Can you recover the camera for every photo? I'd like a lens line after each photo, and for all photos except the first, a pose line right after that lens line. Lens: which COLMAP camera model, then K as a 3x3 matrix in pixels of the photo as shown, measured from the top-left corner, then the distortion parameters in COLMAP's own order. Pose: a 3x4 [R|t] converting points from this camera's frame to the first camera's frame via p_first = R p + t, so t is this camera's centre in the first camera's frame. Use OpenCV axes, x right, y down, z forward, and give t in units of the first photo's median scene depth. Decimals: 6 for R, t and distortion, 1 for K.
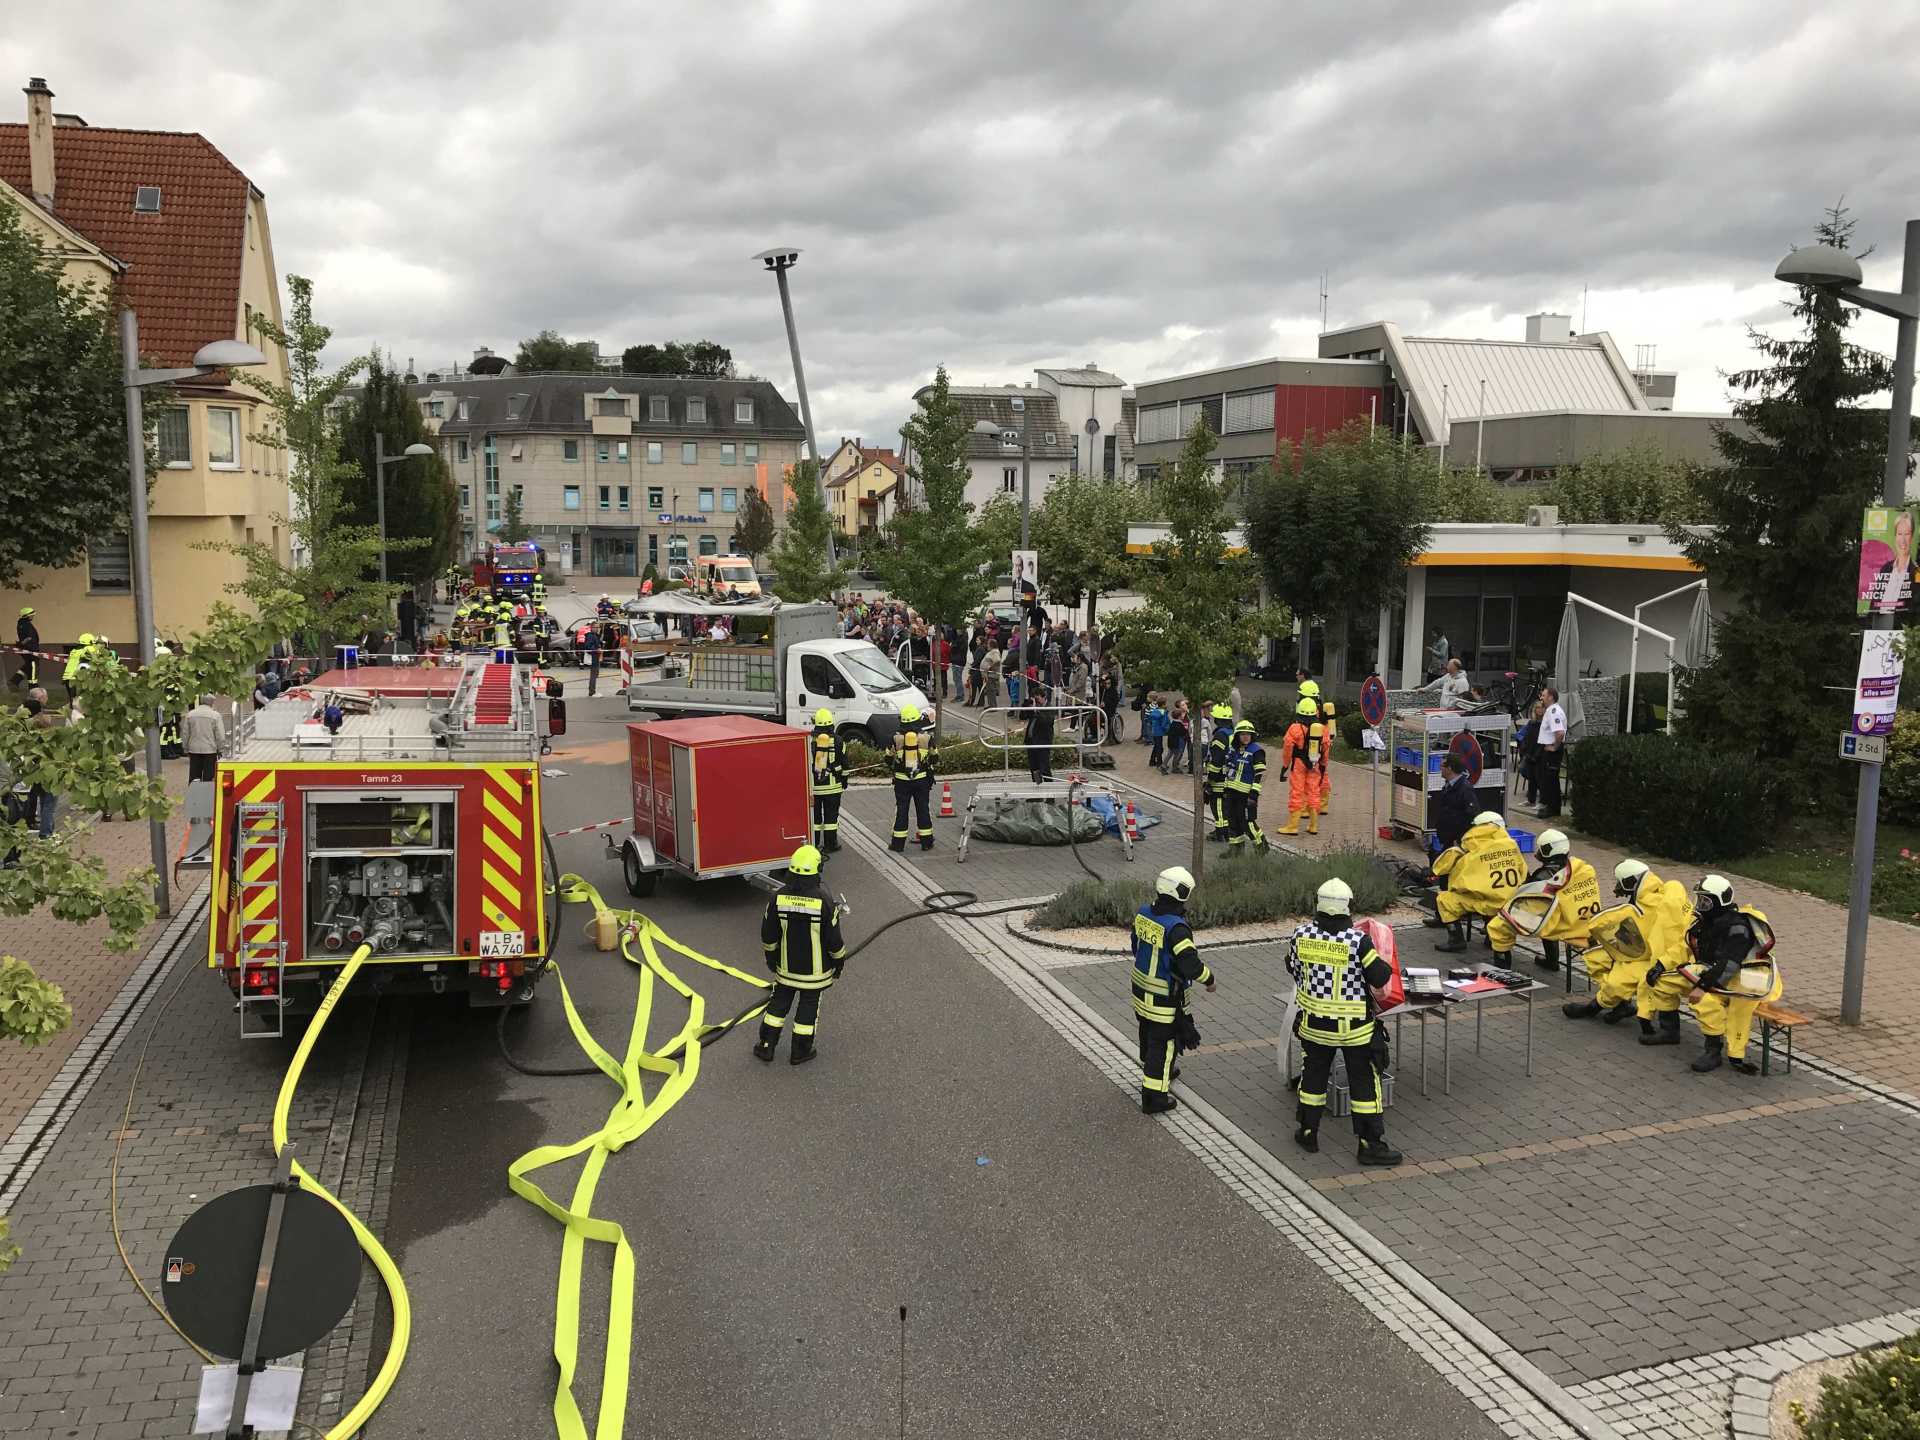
lens RADIAL K [[1561.5, 0, 948.0], [0, 1561.5, 696.8], [0, 0, 1]] dist [0.025126, -0.047044]
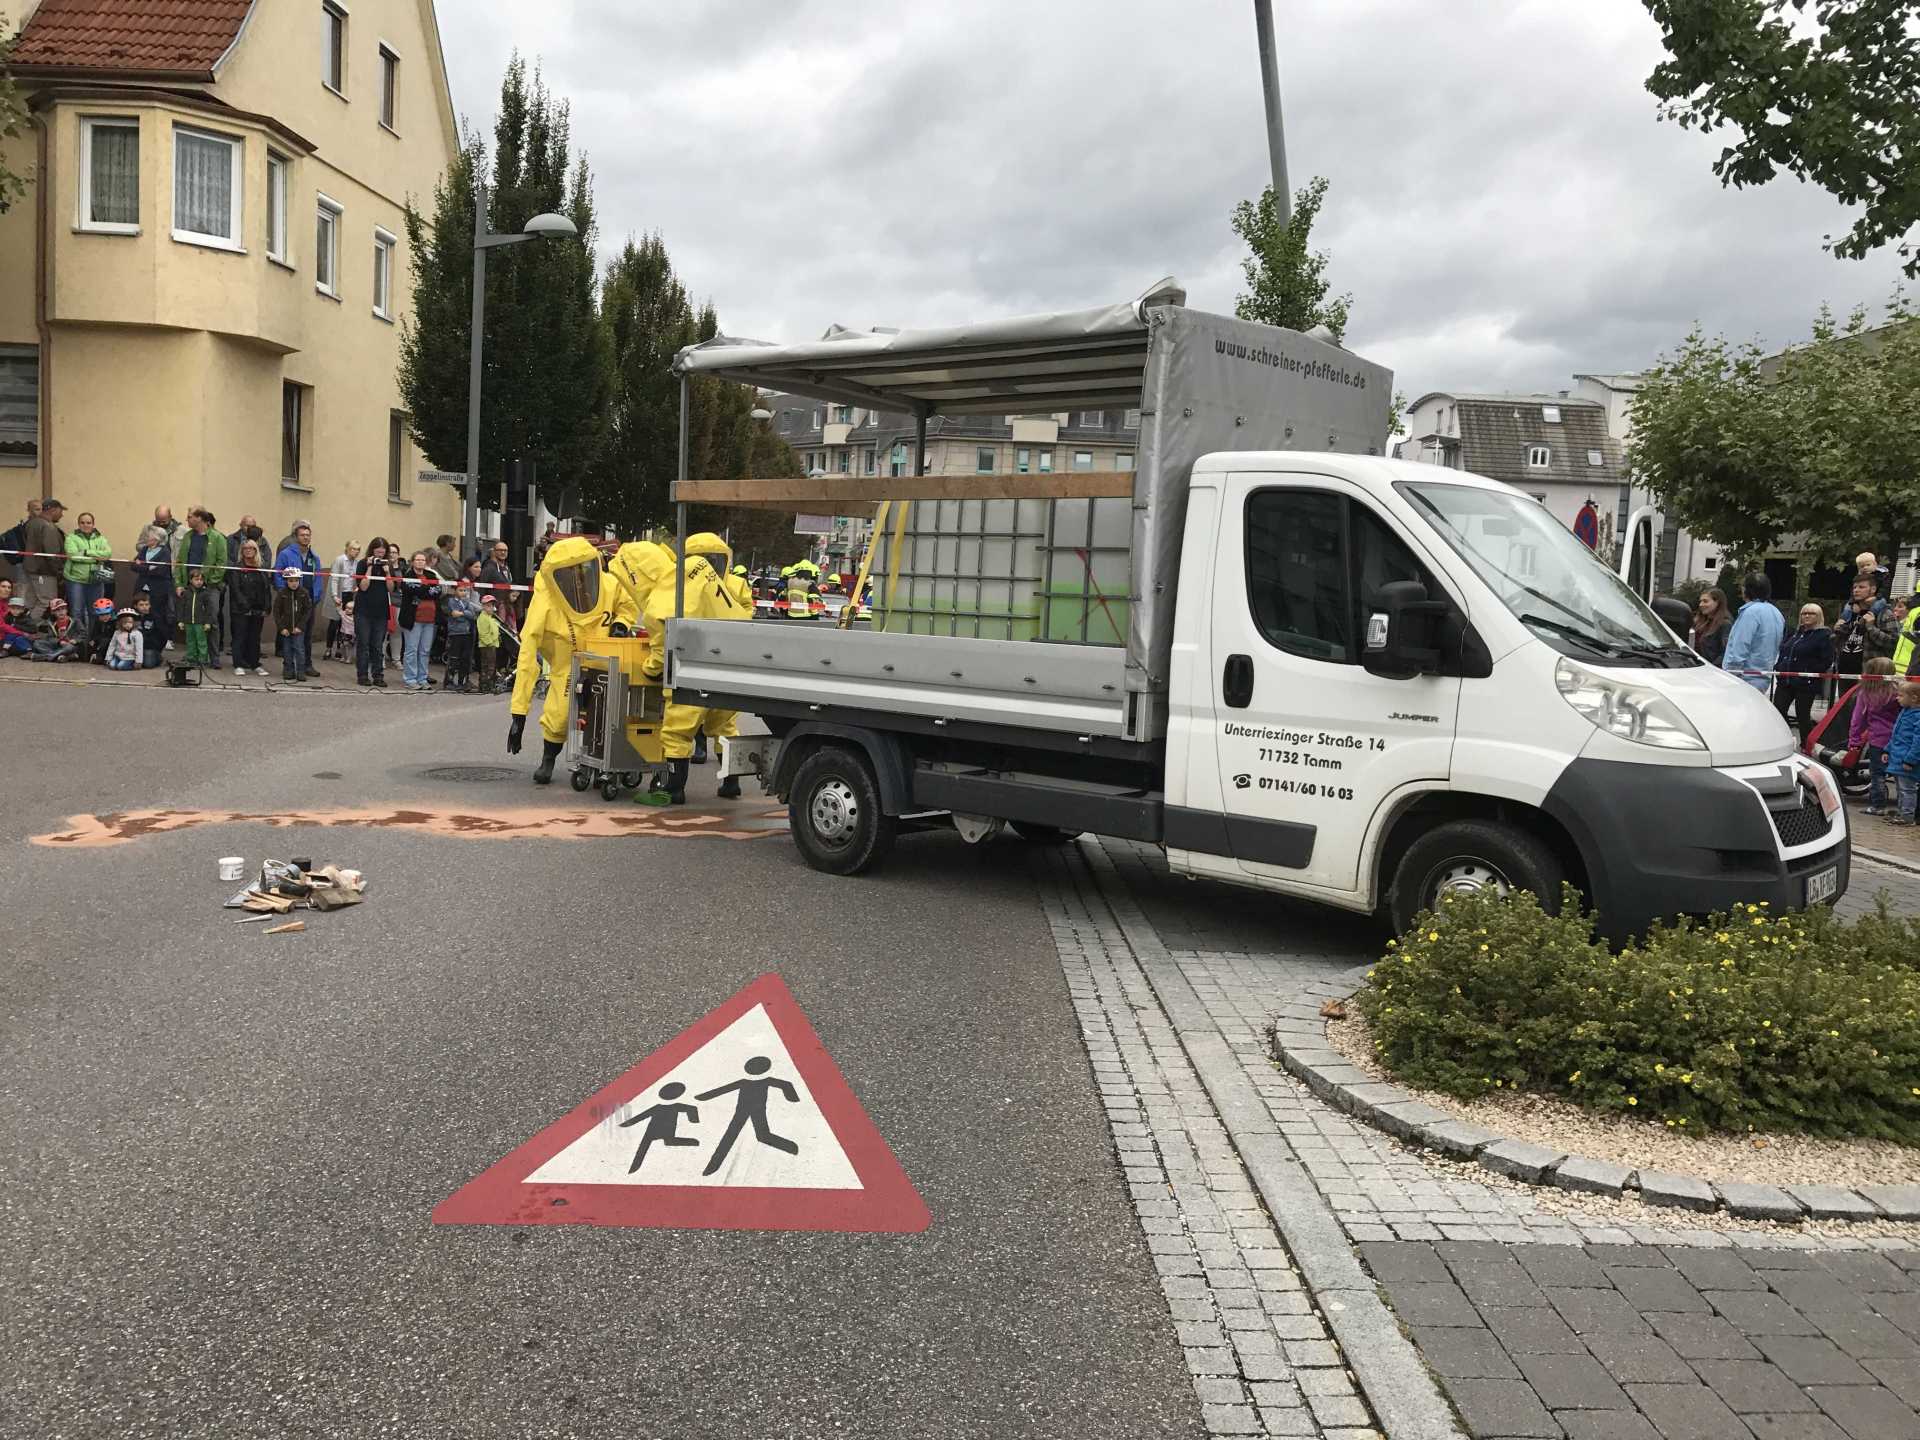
lens RADIAL K [[1561.5, 0, 948.0], [0, 1561.5, 696.8], [0, 0, 1]] dist [0.025126, -0.047044]
pose [[0.958481, 0.062186, -0.278292, -0.050728], [-0.075754, 0.996392, -0.038257, 0.012185], [0.274909, 0.057750, 0.959734, 0.556300]]
